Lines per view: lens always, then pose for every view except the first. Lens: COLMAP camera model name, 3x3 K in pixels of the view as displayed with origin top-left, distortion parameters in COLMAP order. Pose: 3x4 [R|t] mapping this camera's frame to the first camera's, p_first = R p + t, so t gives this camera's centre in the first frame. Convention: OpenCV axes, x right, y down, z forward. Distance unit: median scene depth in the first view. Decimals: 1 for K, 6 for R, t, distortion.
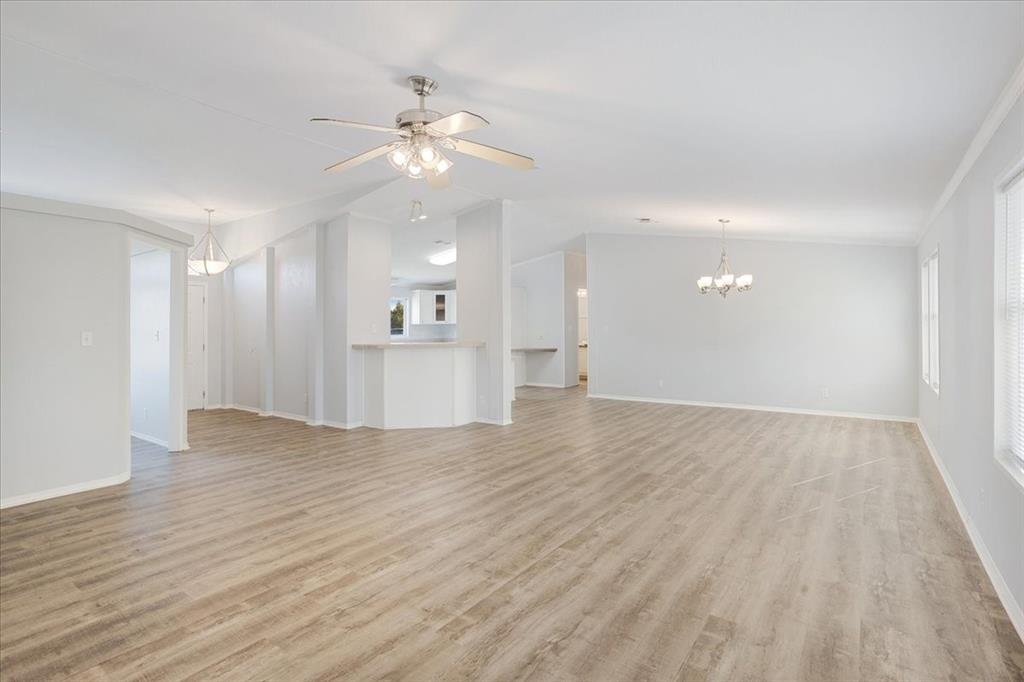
lens RADIAL K [[500.6, 0, 520.2], [0, 500.6, 321.2], [0, 0, 1]] dist [-0.048689, 0.020024]
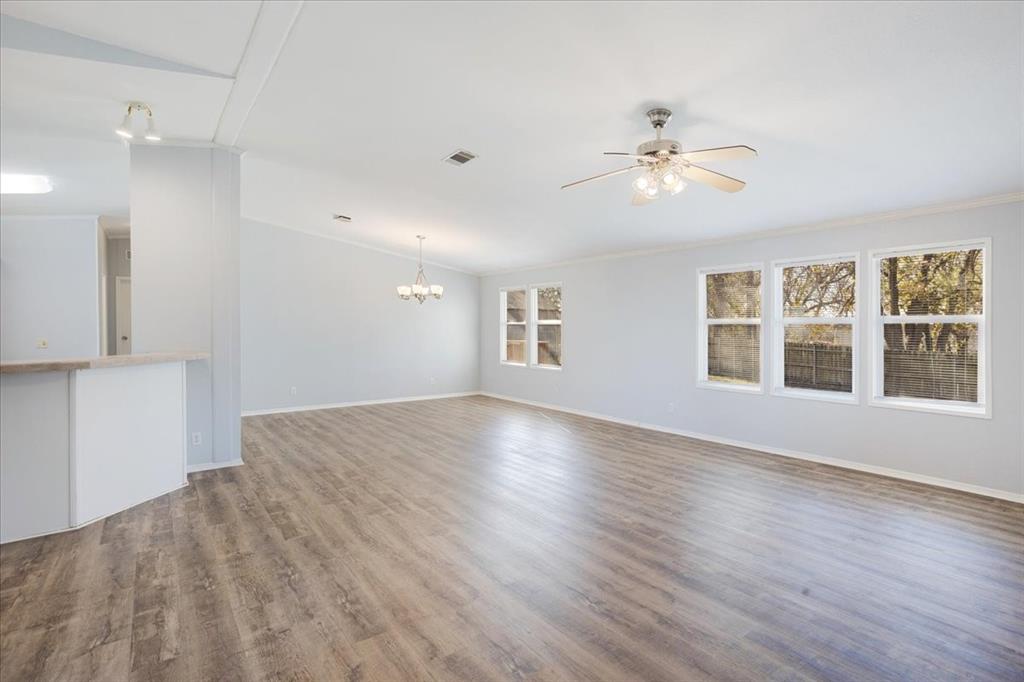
lens RADIAL K [[500.6, 0, 520.2], [0, 500.6, 321.2], [0, 0, 1]] dist [-0.048689, 0.020024]
pose [[0.301558, 0.022090, 0.953192, -1.160364], [-0.019371, 0.999667, -0.017038, 0.013921], [-0.953251, -0.013327, 0.301886, 0.793341]]
